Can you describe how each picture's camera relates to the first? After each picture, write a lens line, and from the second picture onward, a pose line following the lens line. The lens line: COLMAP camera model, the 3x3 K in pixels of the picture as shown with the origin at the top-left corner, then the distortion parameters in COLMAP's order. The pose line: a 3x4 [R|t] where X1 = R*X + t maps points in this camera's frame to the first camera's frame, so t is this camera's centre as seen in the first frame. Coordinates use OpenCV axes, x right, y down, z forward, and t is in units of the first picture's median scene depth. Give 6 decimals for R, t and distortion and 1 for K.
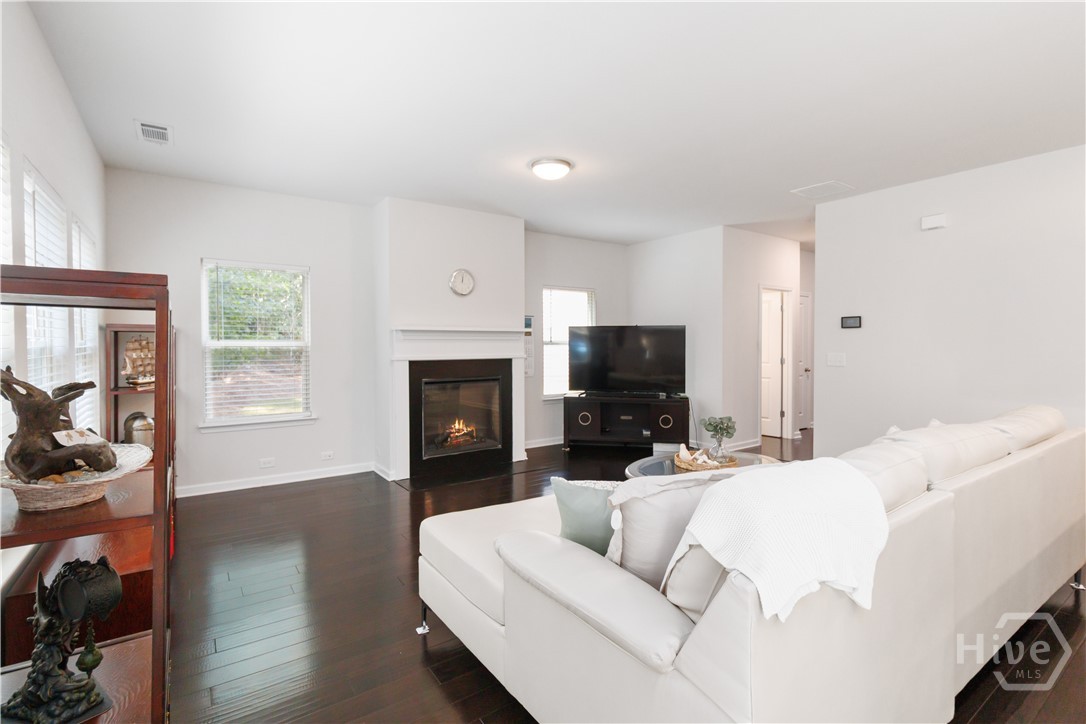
lens RADIAL K [[513.4, 0, 550.6], [0, 513.4, 345.8], [0, 0, 1]] dist [-0.002135, -0.000814]
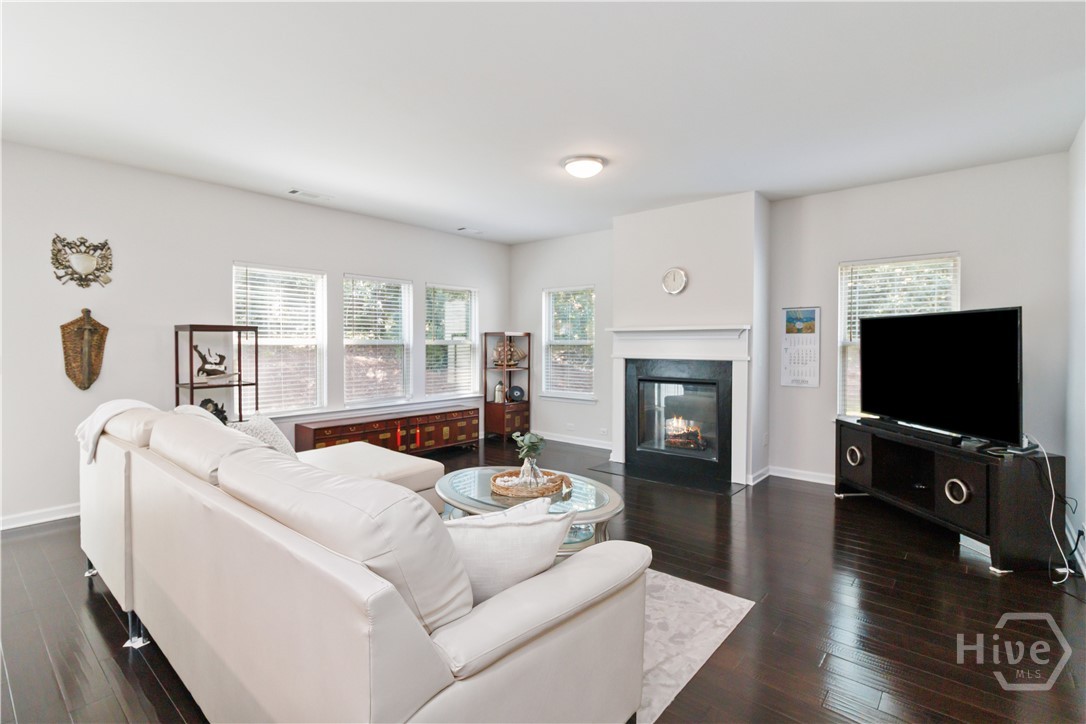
lens RADIAL K [[513.4, 0, 550.6], [0, 513.4, 345.8], [0, 0, 1]] dist [-0.002135, -0.000814]
pose [[0.253866, 0.009772, -0.967190, 0.772669], [-0.003703, 0.999951, 0.009132, -0.007861], [0.967232, 0.001263, 0.253890, 0.568986]]
